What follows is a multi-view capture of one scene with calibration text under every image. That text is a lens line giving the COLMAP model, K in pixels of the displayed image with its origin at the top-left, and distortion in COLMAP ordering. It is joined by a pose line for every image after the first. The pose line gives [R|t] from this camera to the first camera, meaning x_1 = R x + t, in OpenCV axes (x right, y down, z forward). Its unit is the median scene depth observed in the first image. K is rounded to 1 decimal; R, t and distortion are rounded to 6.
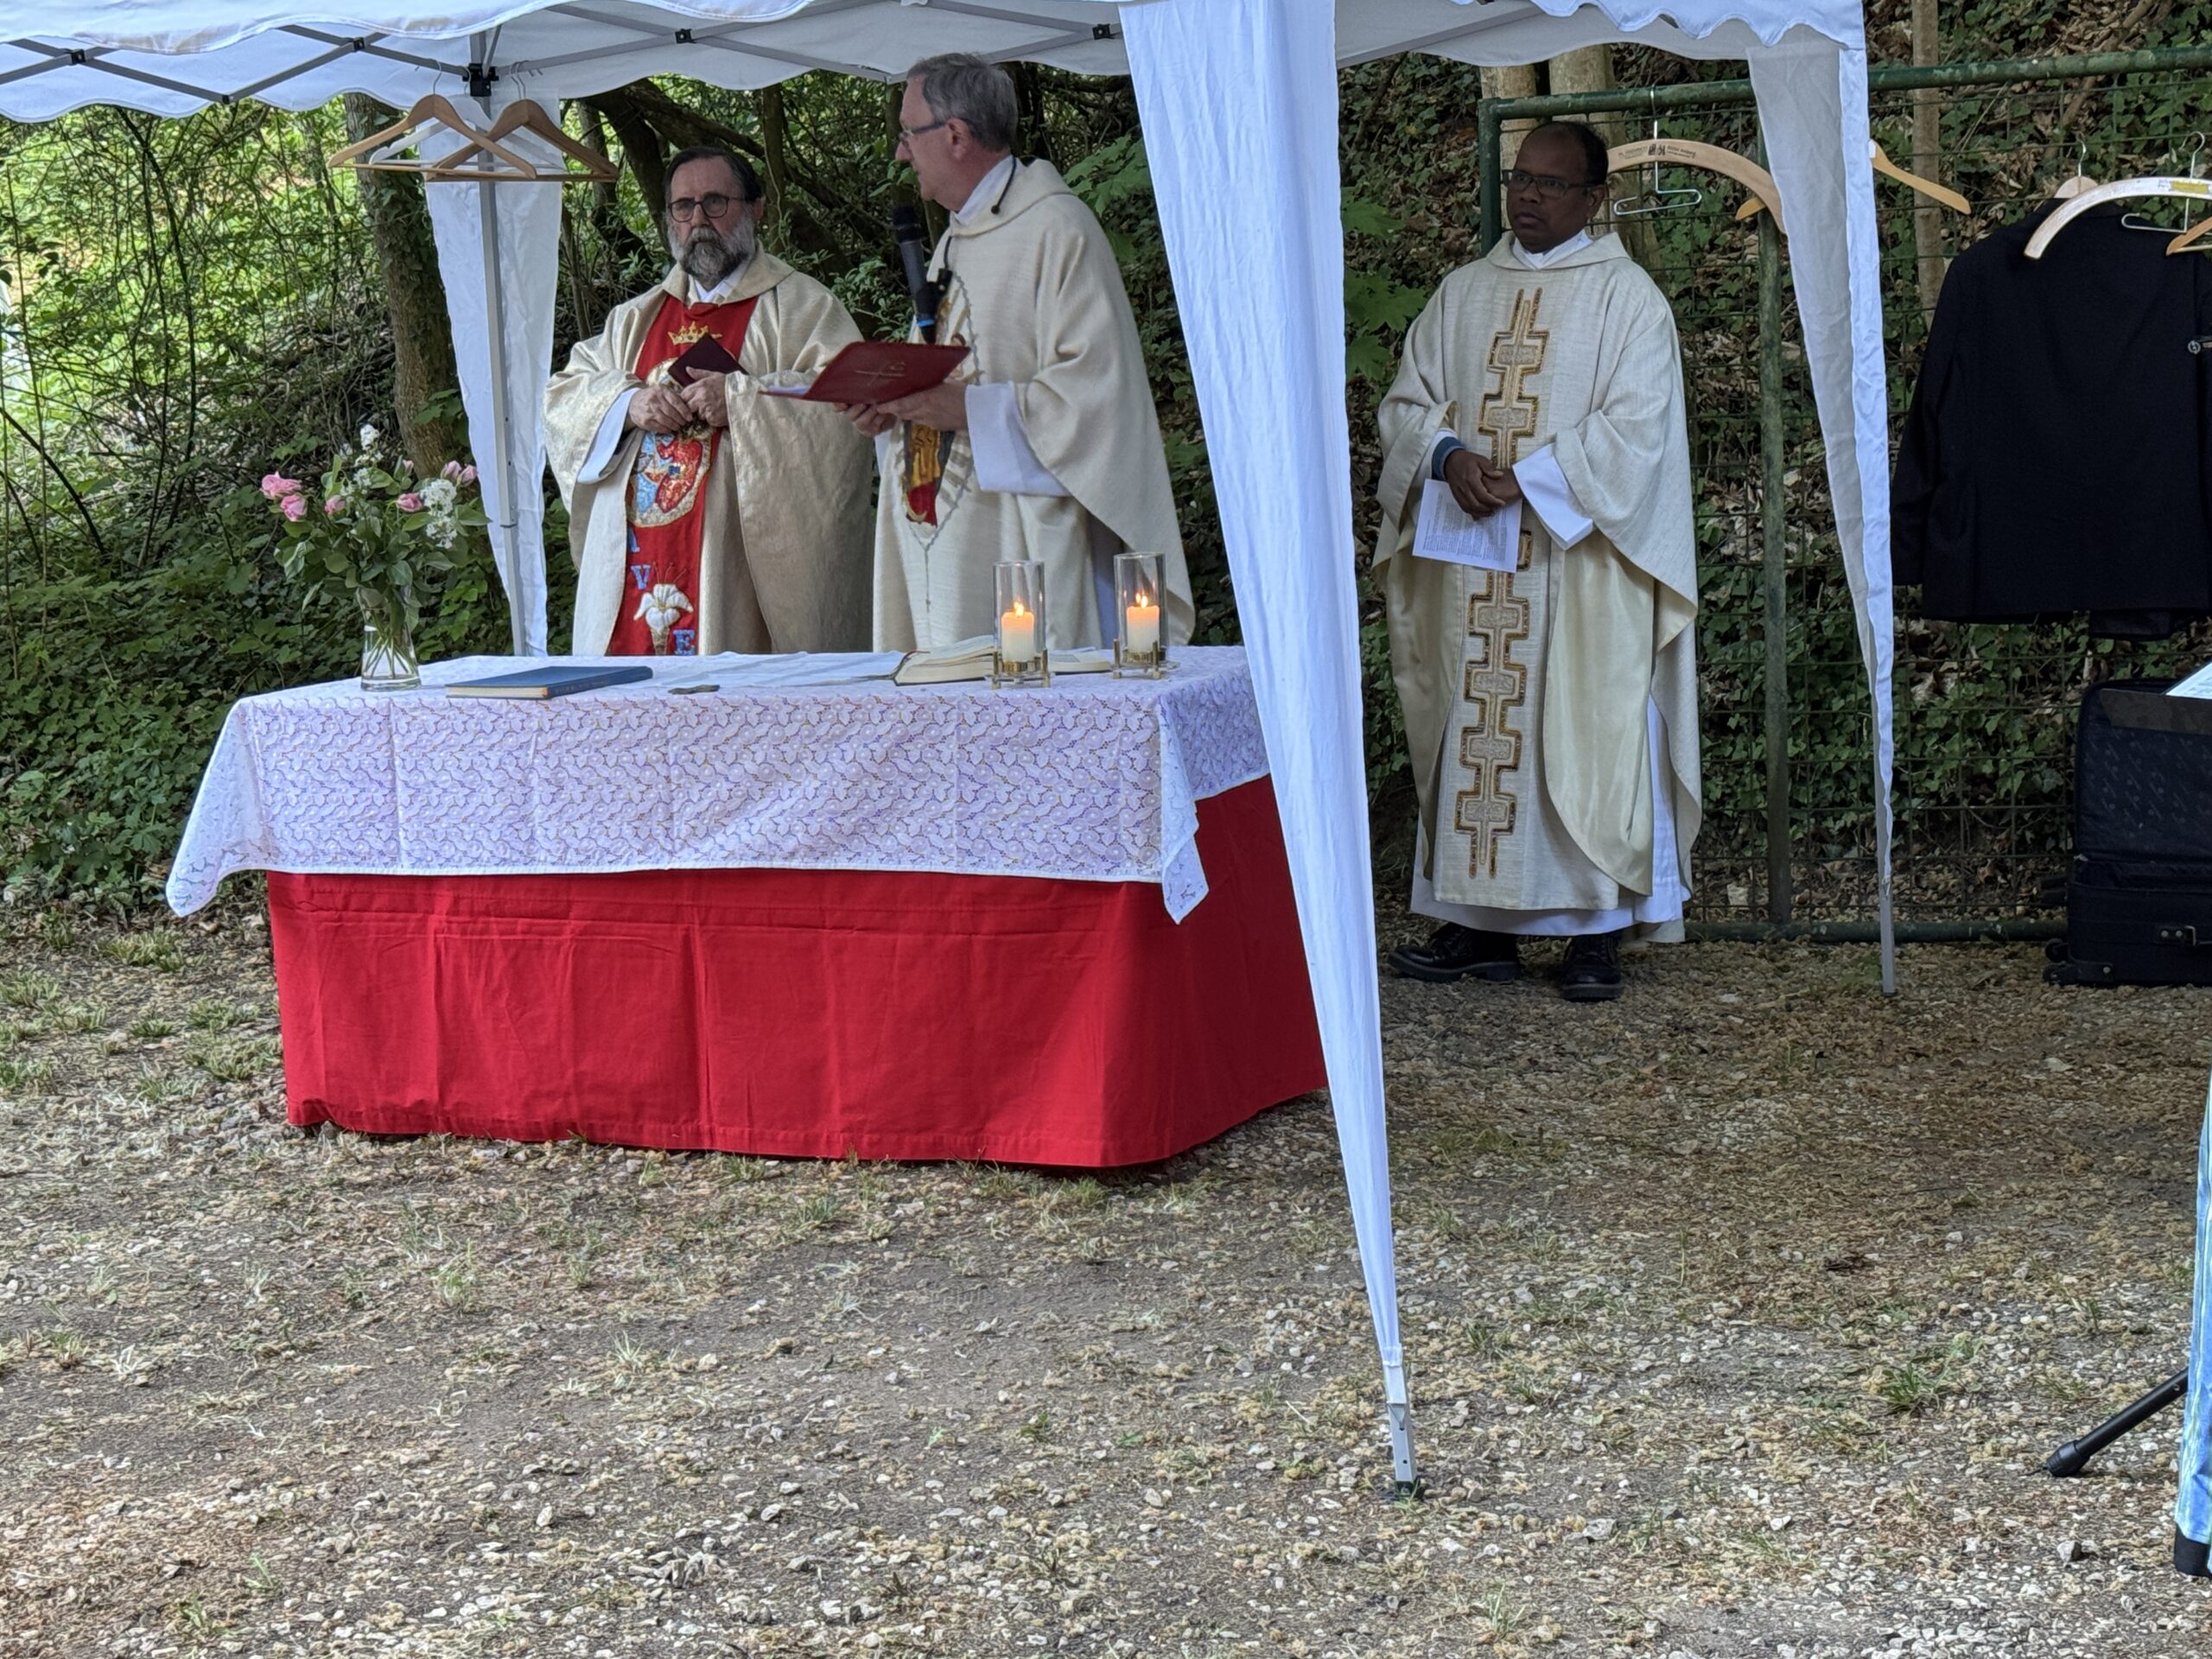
lens RADIAL K [[3784.0, 0, 1102.3], [0, 3784.0, 826.5], [0, 0, 1]] dist [0.167483, 0.000000]
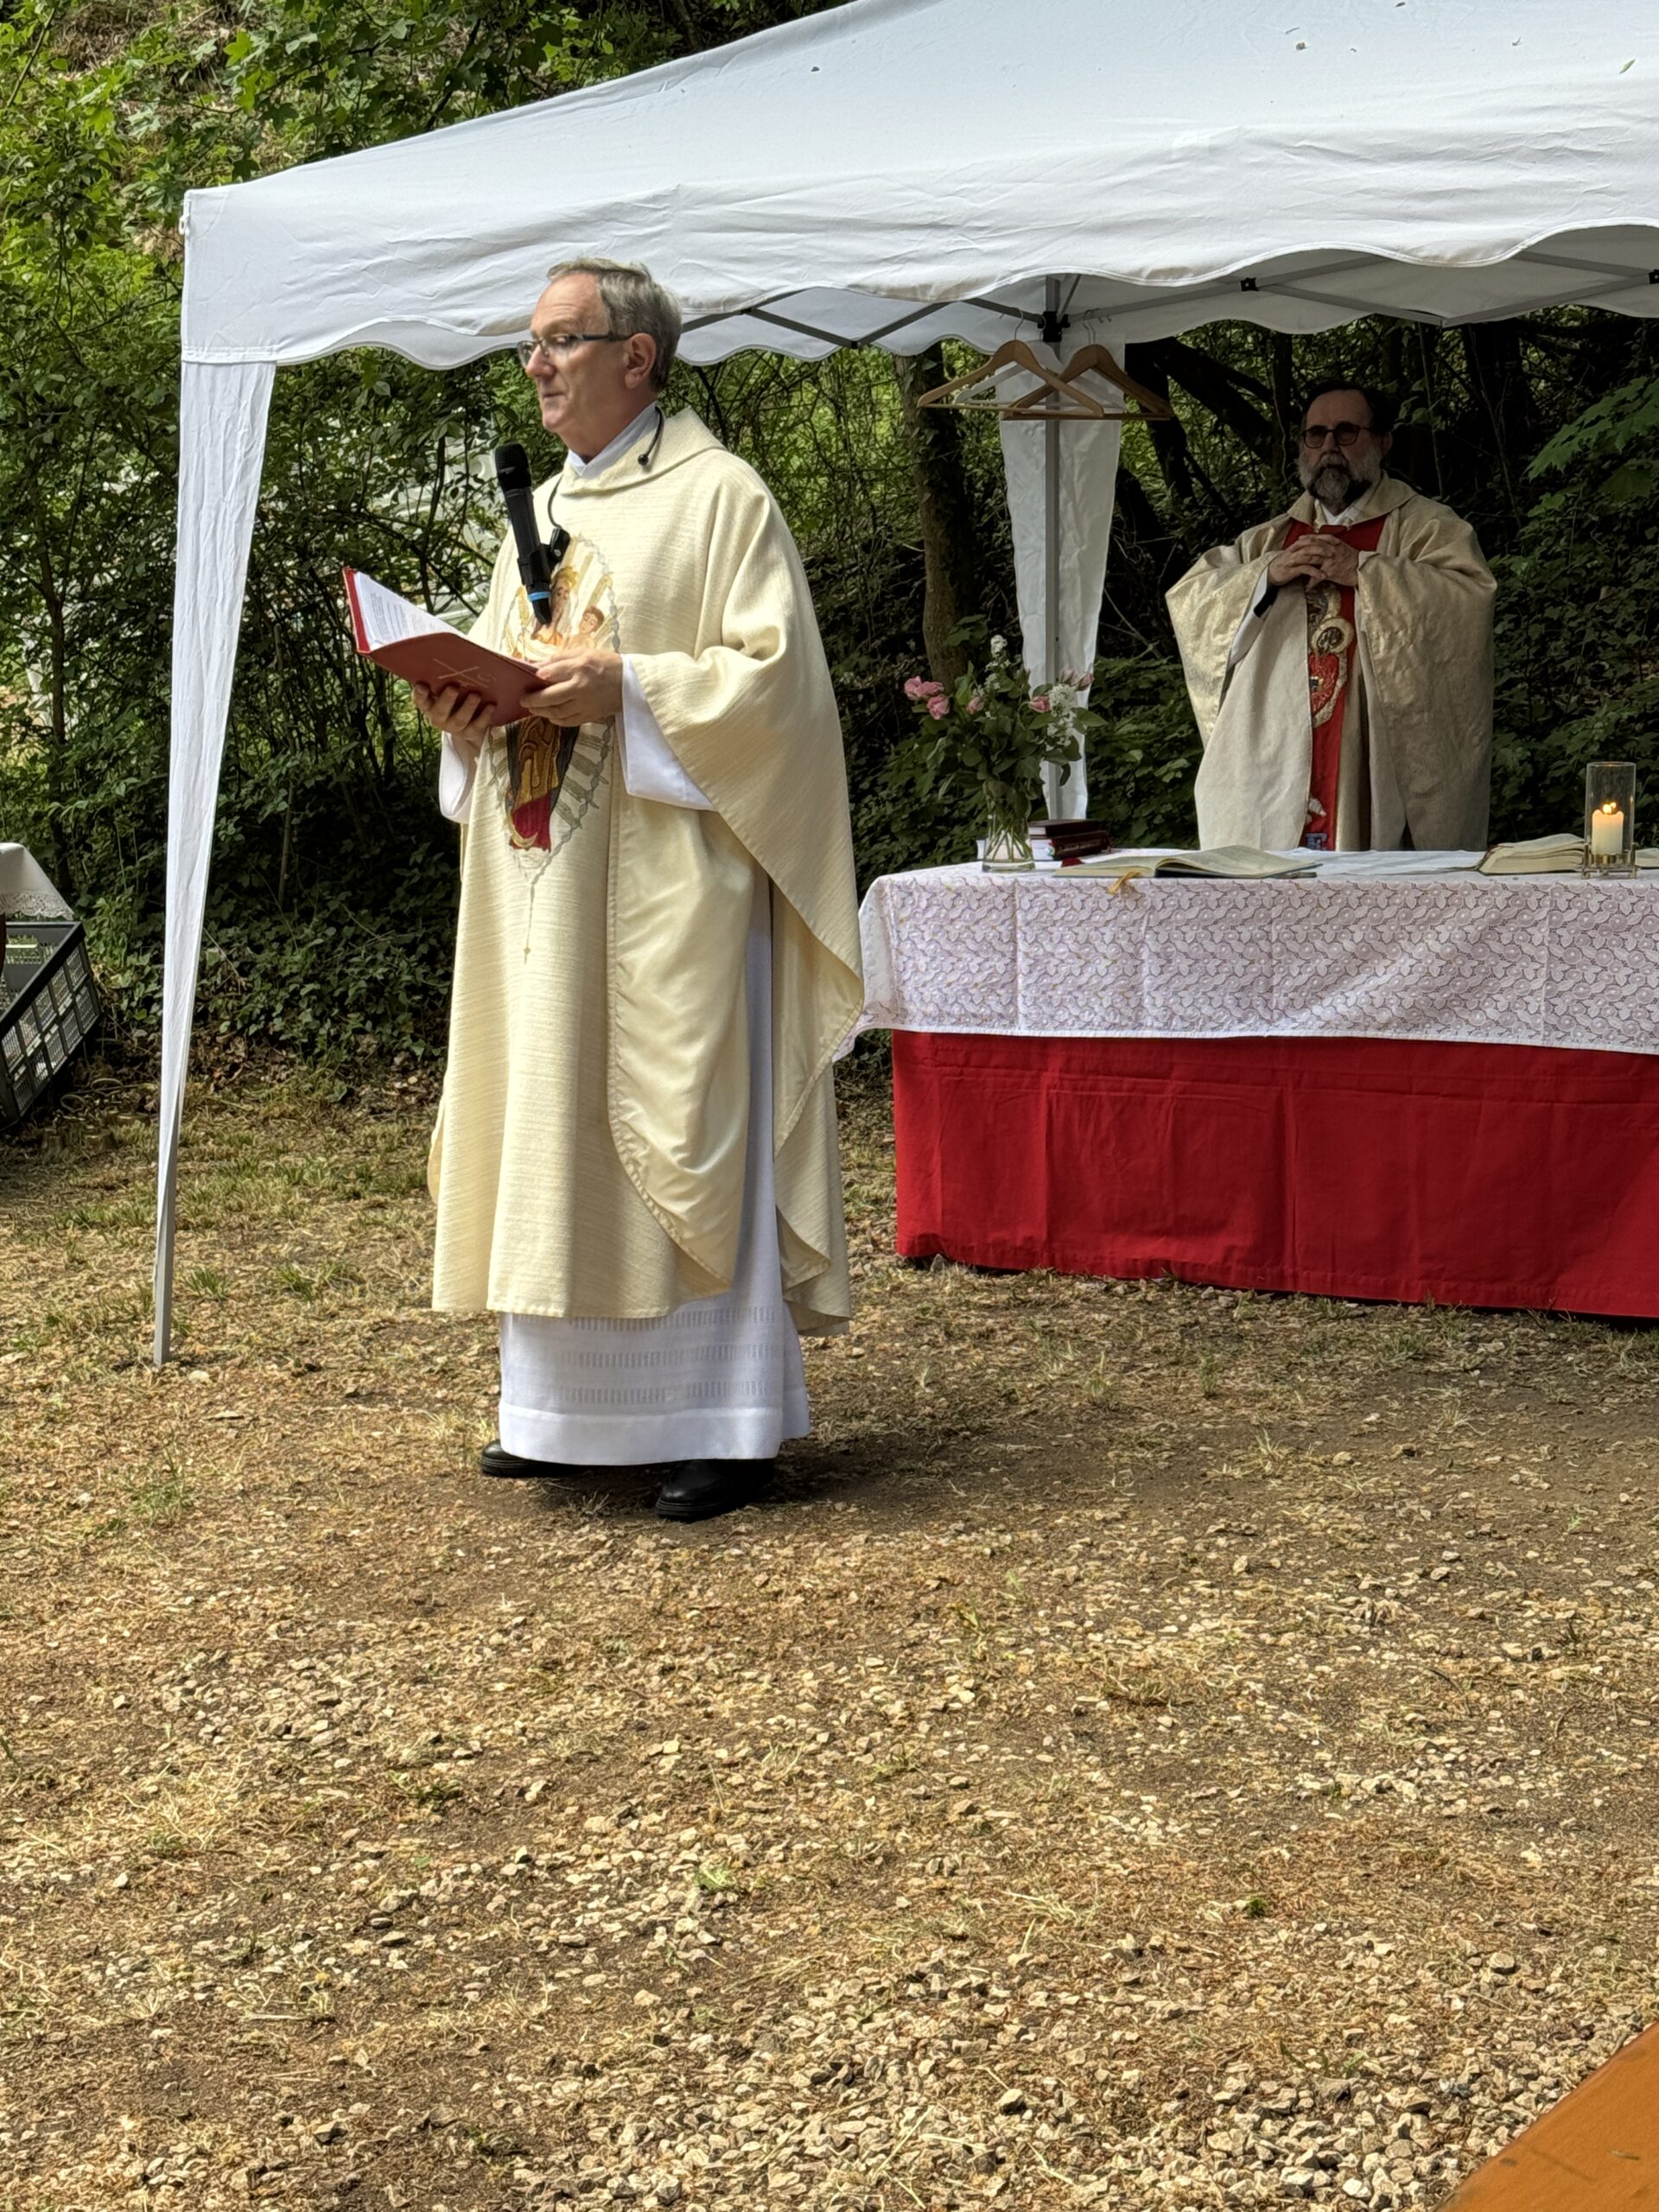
lens RADIAL K [[3784.0, 0, 833.6], [0, 3784.0, 1108.8], [0, 0, 1]] dist [0.167483, 0.000000]
pose [[0.988321, 0.037216, -0.147771, -0.077590], [-0.036122, 0.999297, 0.010076, 0.026708], [0.148042, -0.004620, 0.988970, -0.120123]]
